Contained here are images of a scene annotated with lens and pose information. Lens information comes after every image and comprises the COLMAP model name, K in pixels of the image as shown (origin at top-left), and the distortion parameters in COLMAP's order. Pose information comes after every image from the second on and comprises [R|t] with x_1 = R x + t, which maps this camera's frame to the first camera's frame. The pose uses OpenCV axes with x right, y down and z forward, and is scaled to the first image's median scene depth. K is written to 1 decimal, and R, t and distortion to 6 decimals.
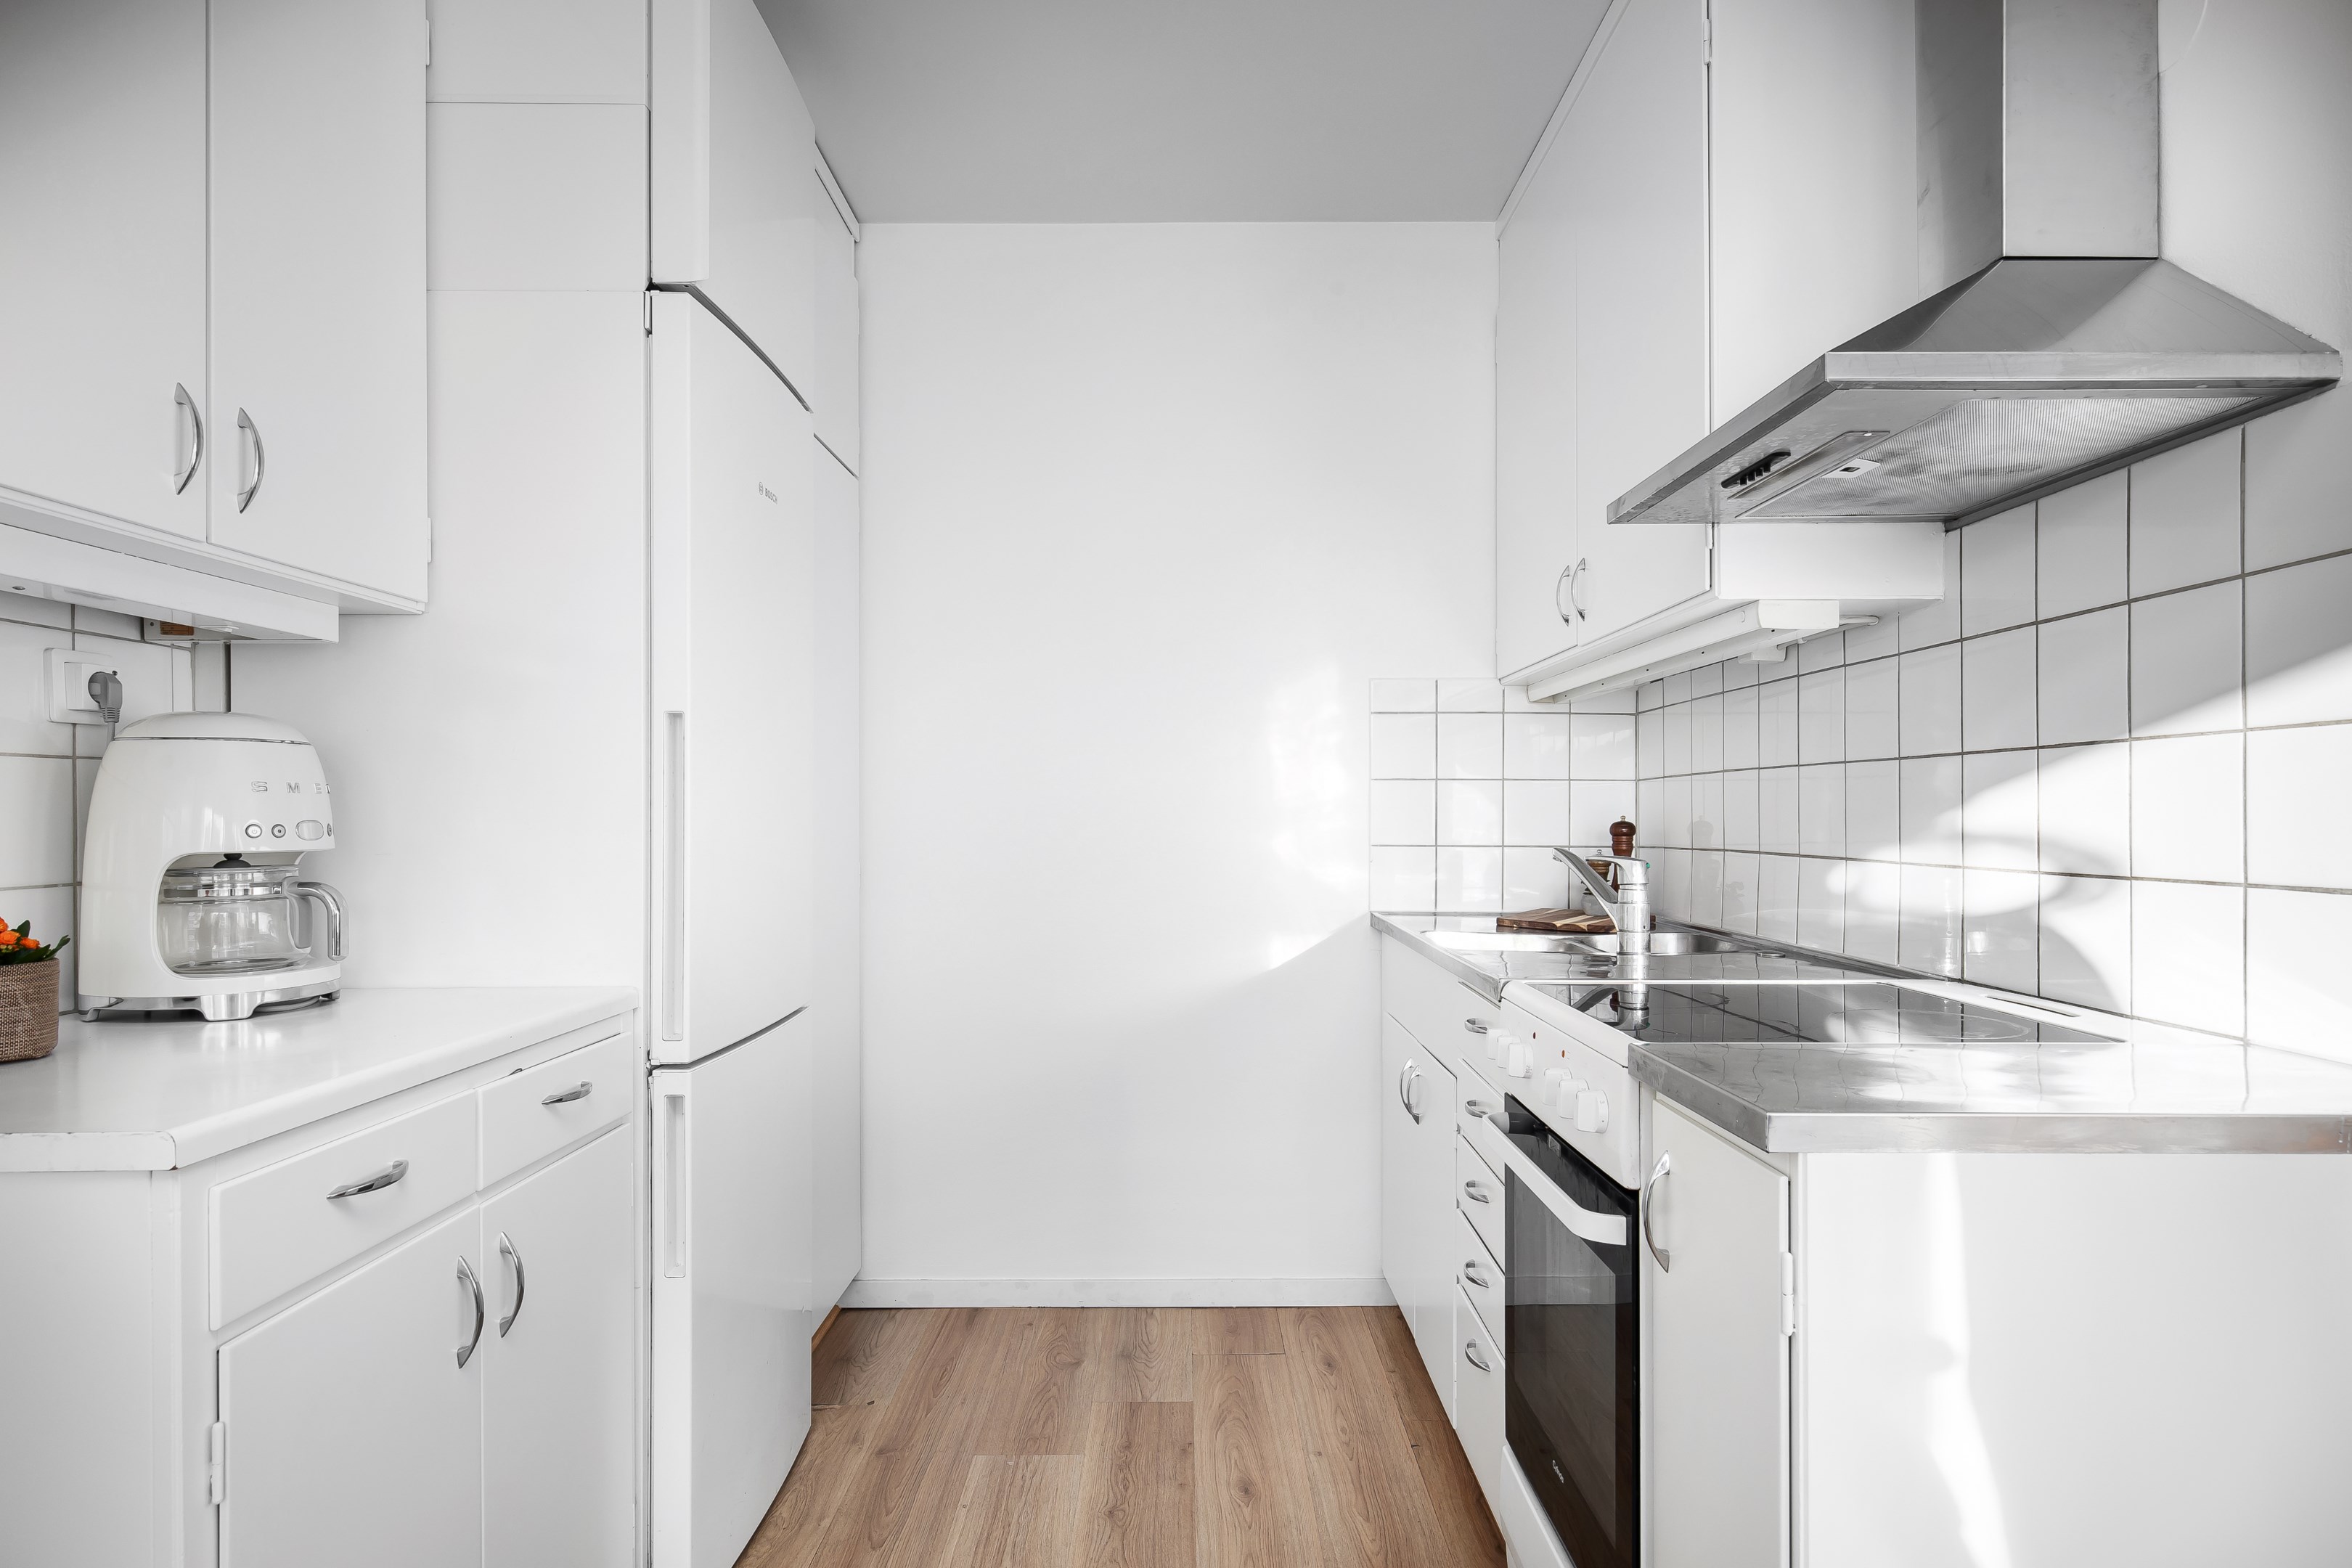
lens RADIAL K [[1302.0, 0, 1193.8], [0, 1302.0, 817.6], [0, 0, 1]] dist [0.004972, -0.003531]
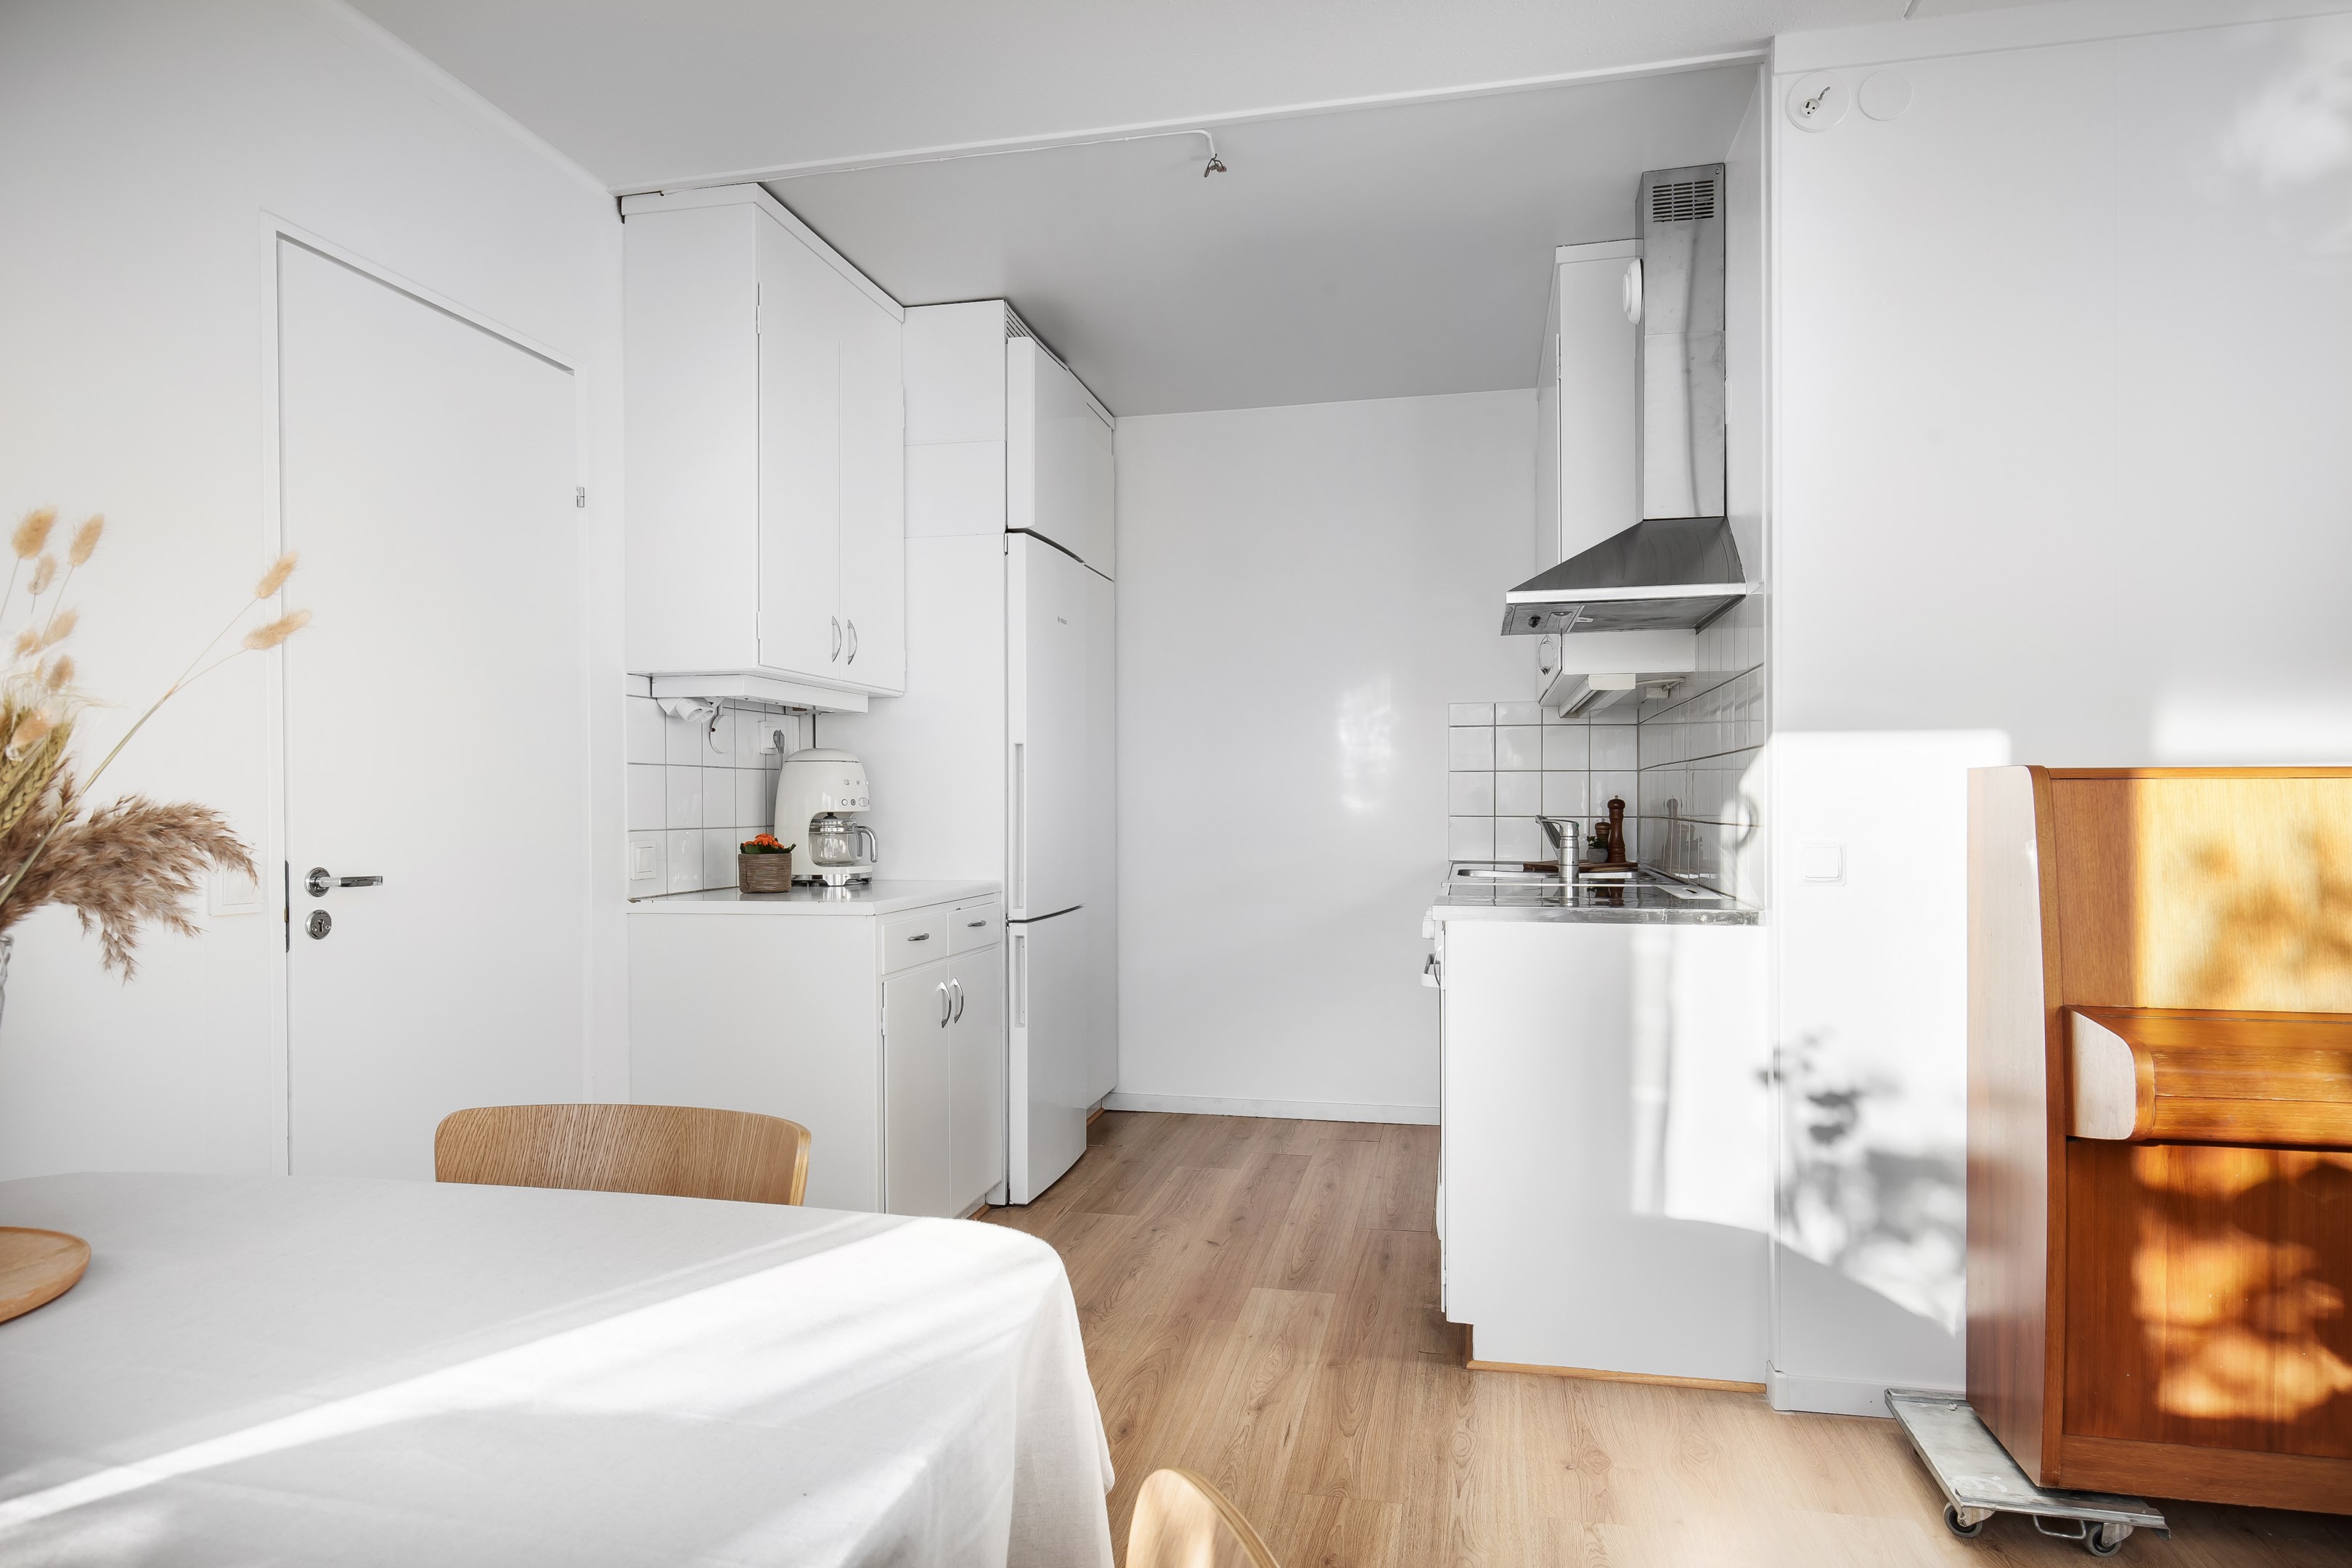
lens RADIAL K [[1311.1, 0, 1158.5], [0, 1311.1, 809.0], [0, 0, 1]] dist [-0.022082, 0.001469]
pose [[0.973181, -0.002266, -0.230028, 0.269961], [0.002862, 0.999993, 0.002259, 0.015614], [0.230021, -0.002856, 0.973182, -0.900236]]
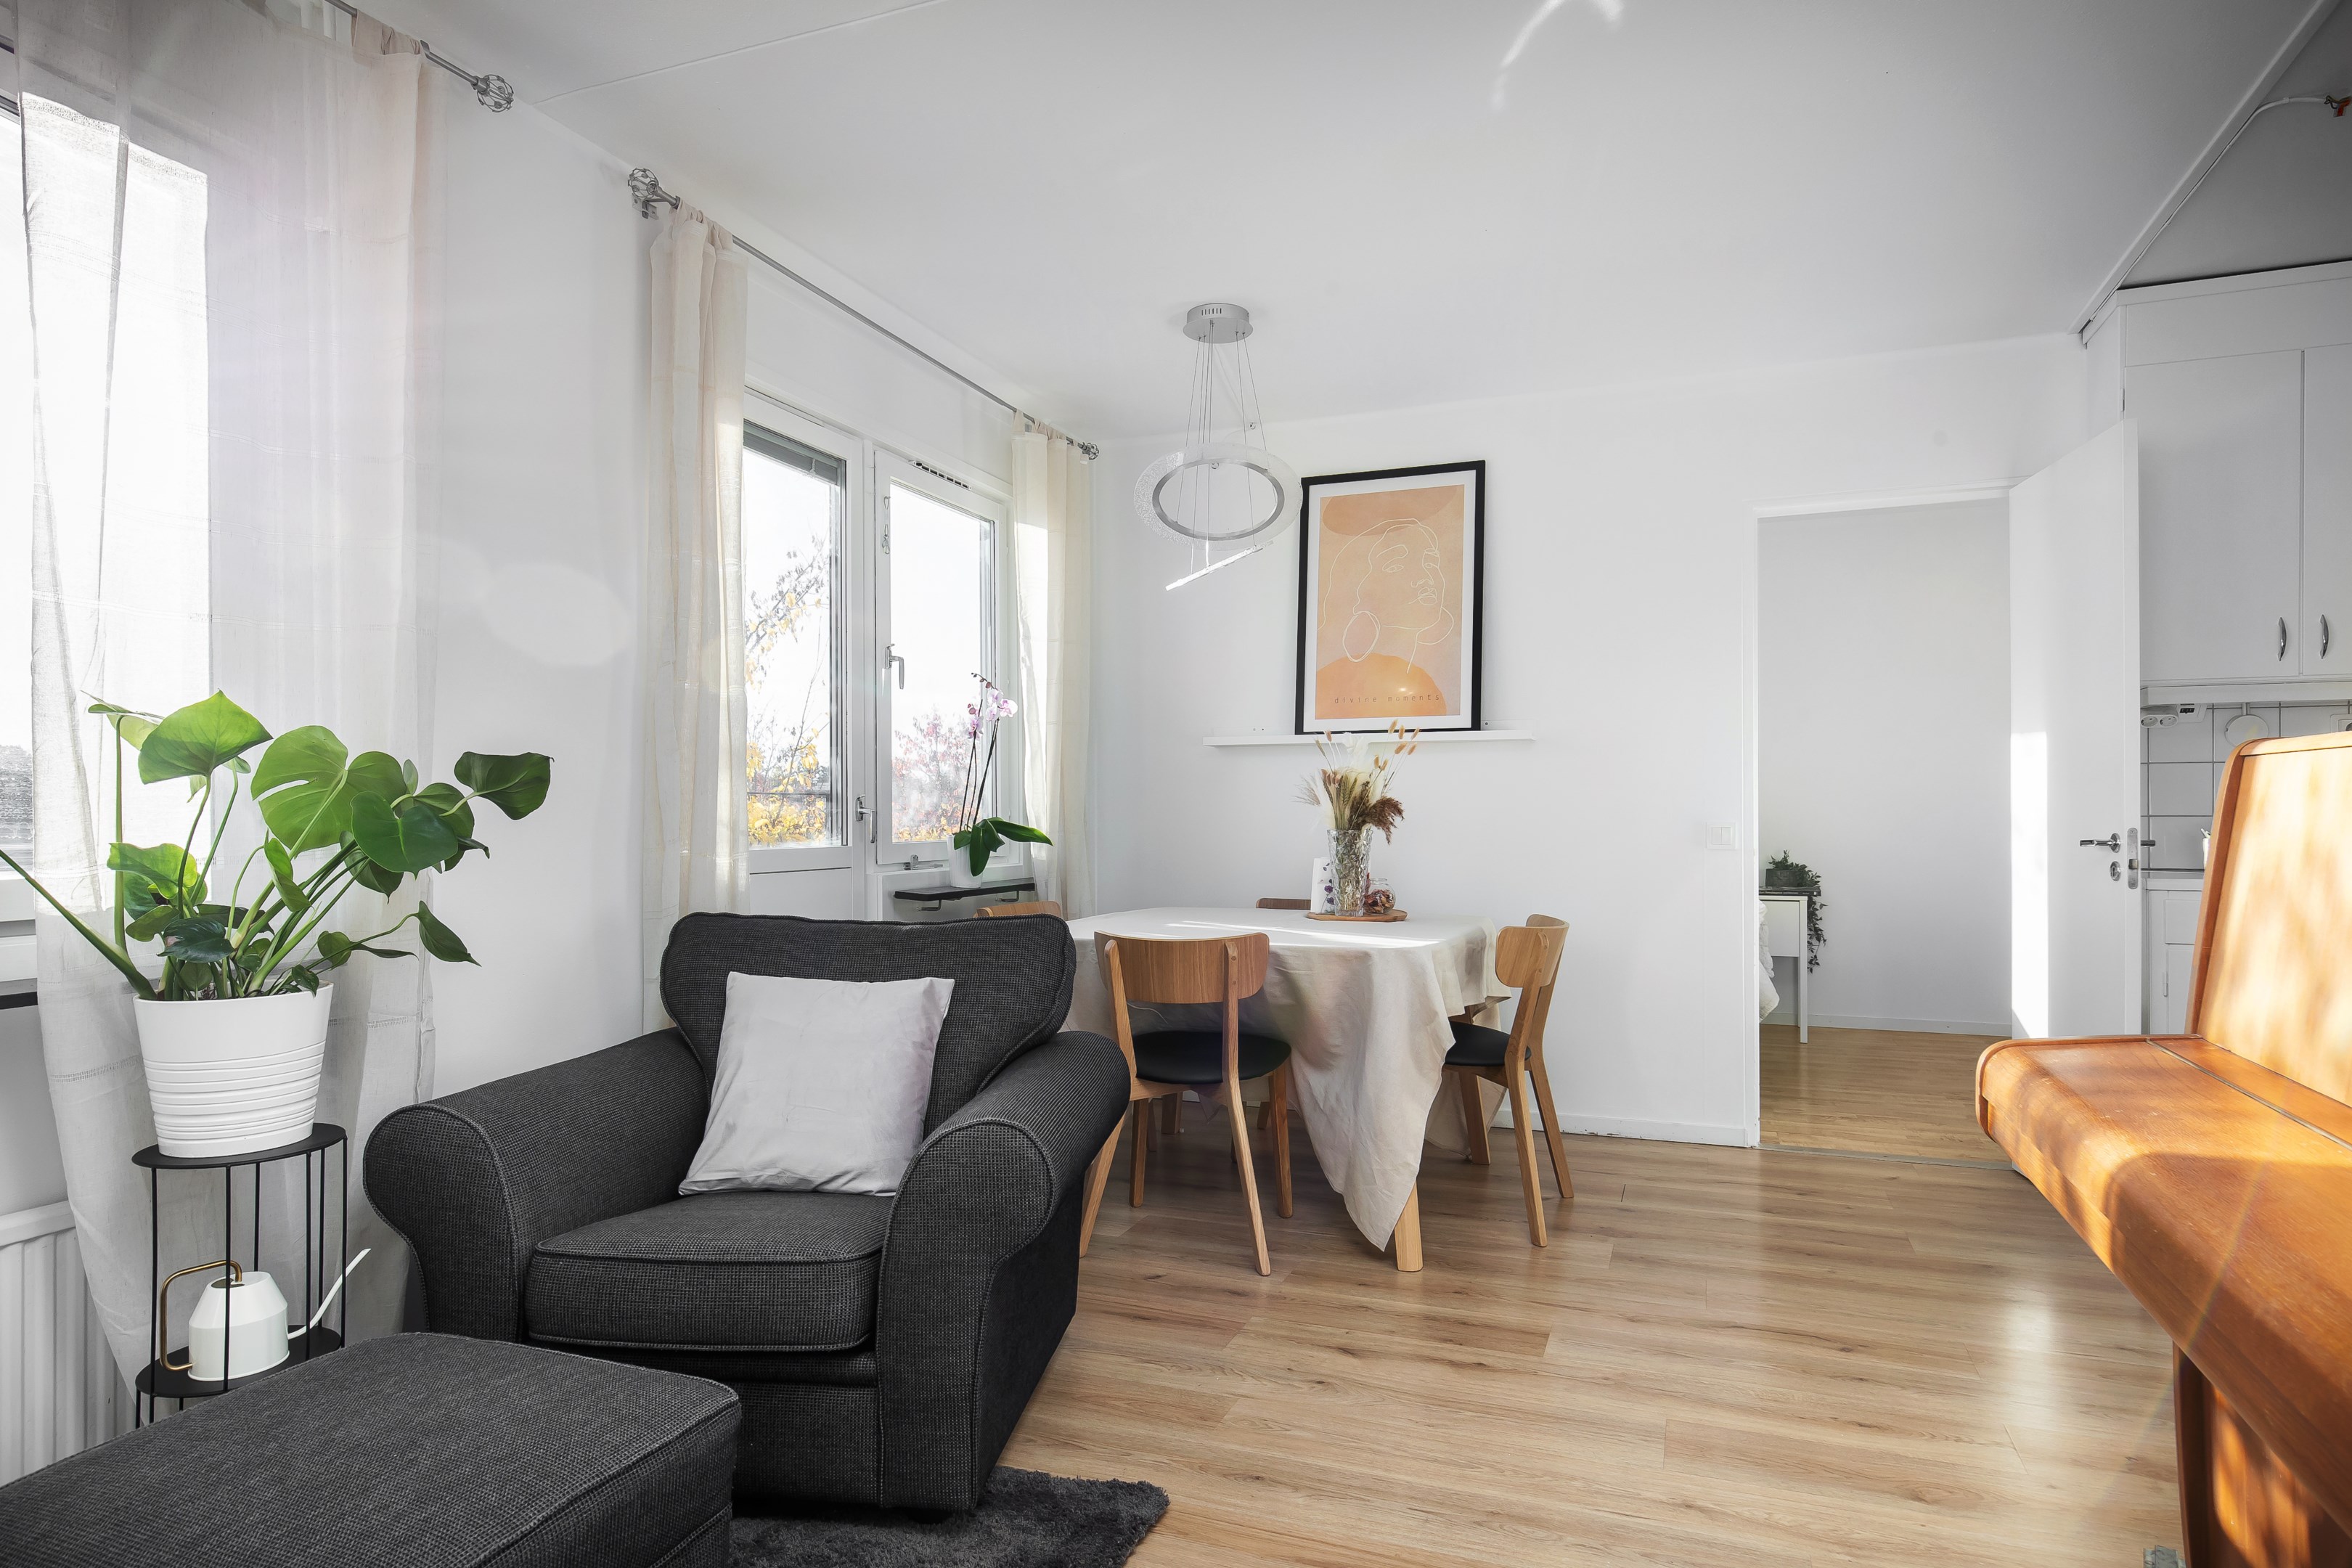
lens RADIAL K [[1302.0, 0, 1177.4], [0, 1302.0, 796.6], [0, 0, 1]] dist [0.004972, -0.003531]
pose [[-0.387351, 0.000091, -0.921932, 1.804388], [0.007873, 0.999964, -0.003209, 0.007292], [0.921899, -0.008501, -0.387338, -0.003581]]
